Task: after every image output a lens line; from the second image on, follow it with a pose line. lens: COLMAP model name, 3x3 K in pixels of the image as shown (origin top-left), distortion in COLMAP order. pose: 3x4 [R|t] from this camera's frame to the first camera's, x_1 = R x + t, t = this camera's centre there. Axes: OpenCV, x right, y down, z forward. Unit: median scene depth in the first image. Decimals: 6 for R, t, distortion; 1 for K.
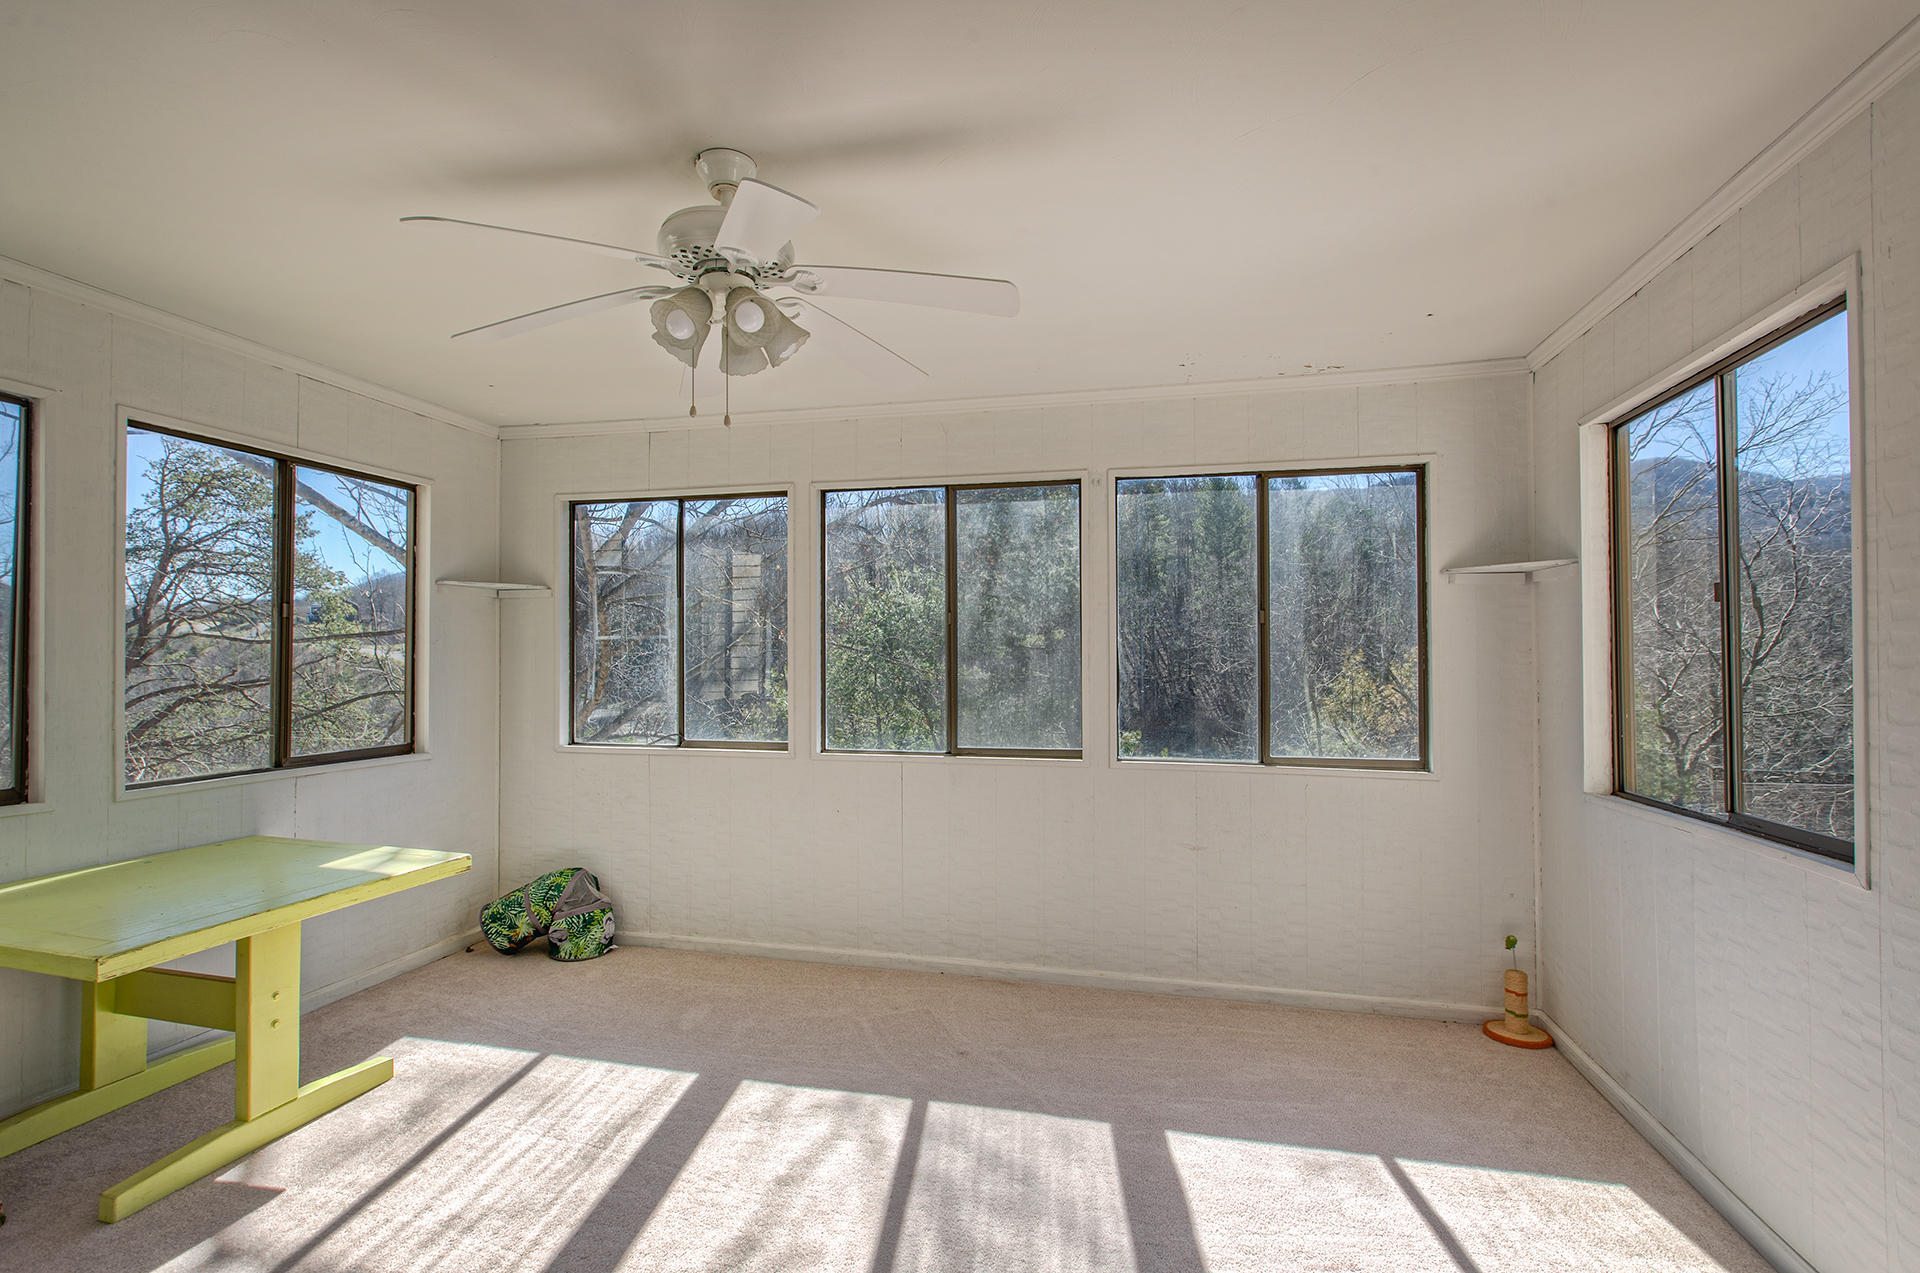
lens RADIAL K [[887.9, 0, 976.8], [0, 887.9, 640.5], [0, 0, 1]] dist [0.000854, 0.000263]
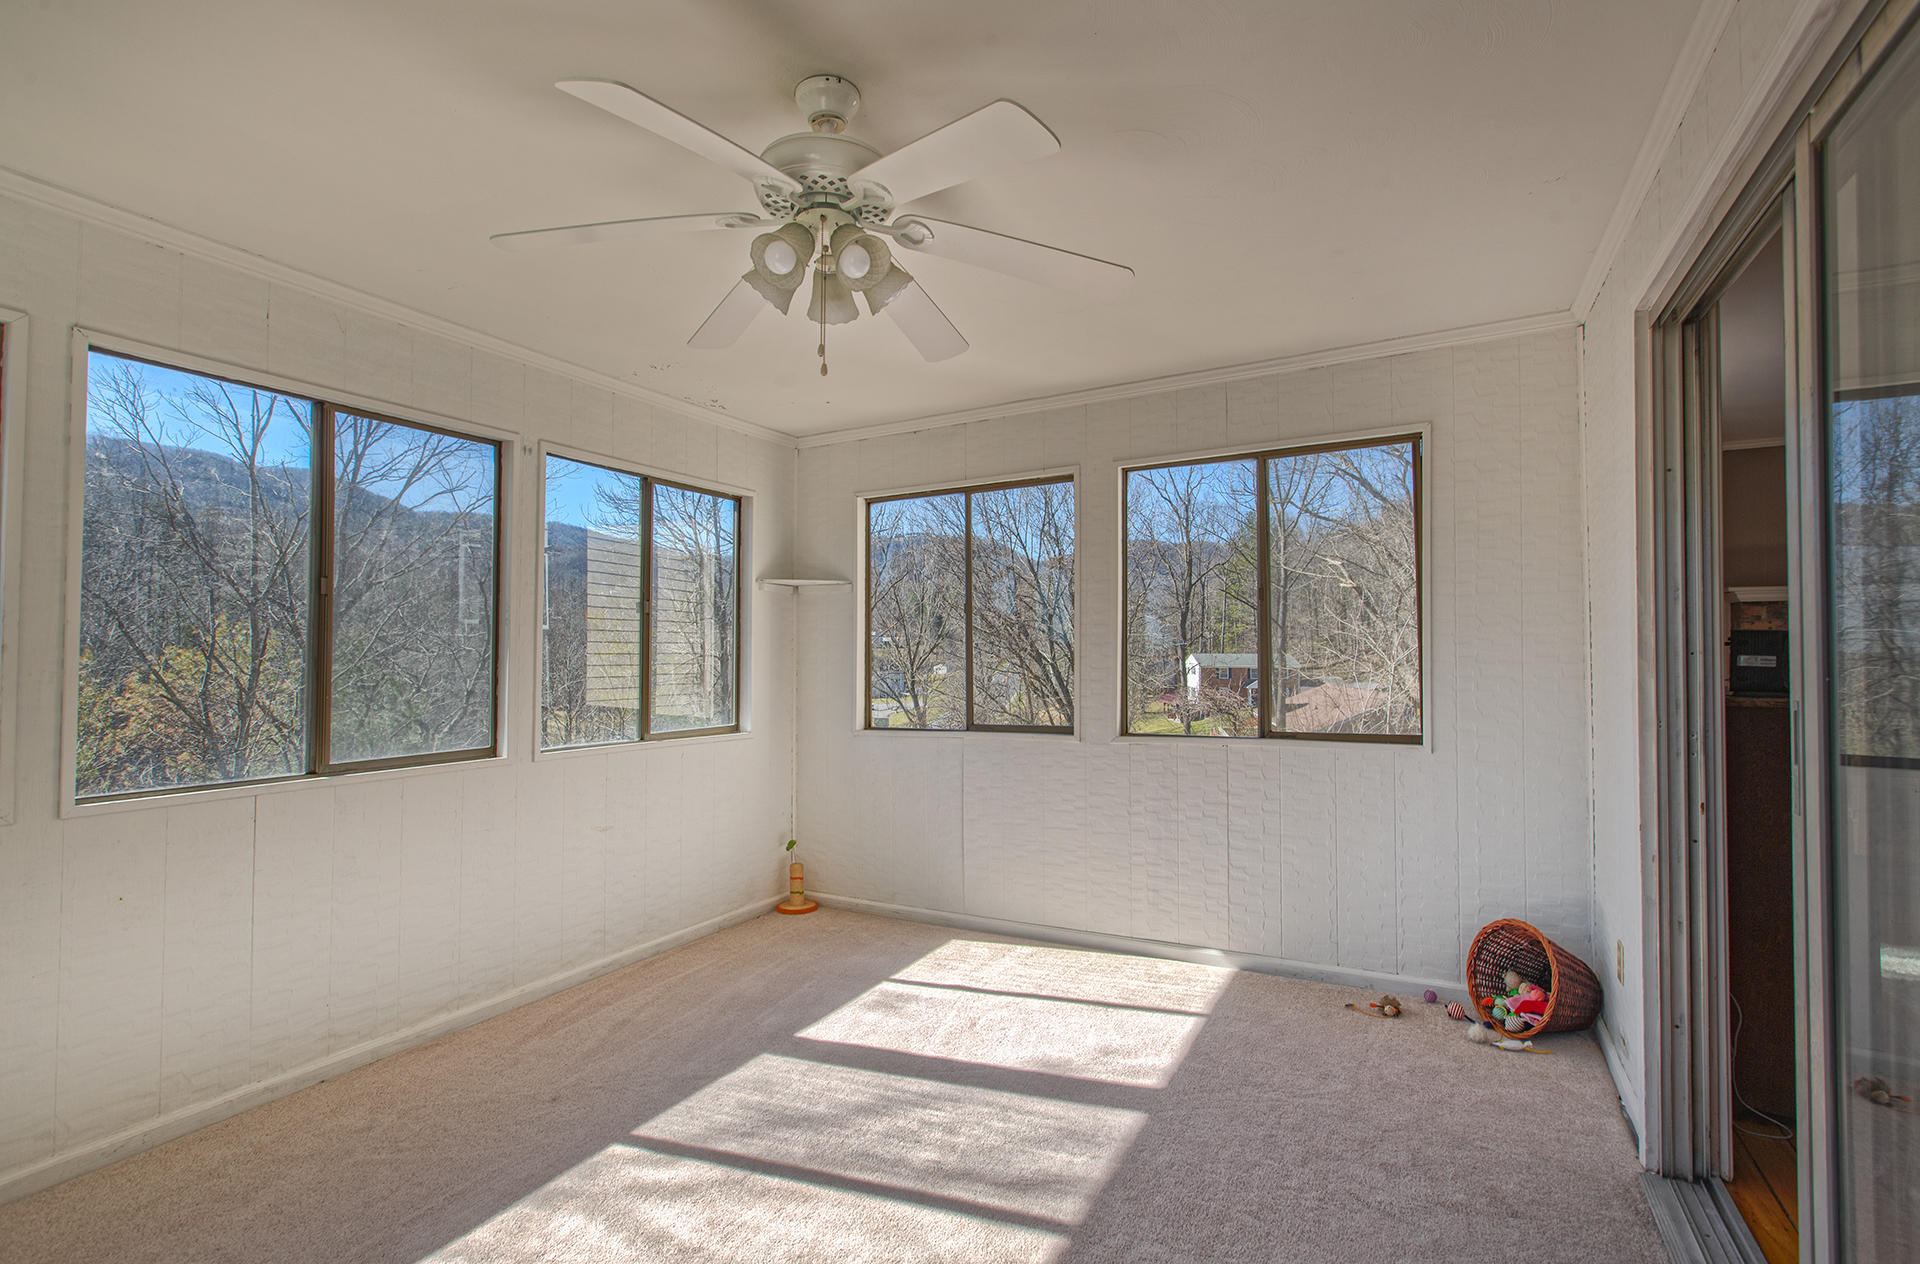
lens RADIAL K [[852.7, 0, 960.0], [0, 852.7, 632.0], [0, 0, 1]] dist [-0.000566, -0.000301]
pose [[0.273108, 0.022537, 0.961719, -0.772345], [-0.012257, 0.999726, -0.019947, 0.026748], [-0.961905, -0.006340, 0.273309, 0.436829]]
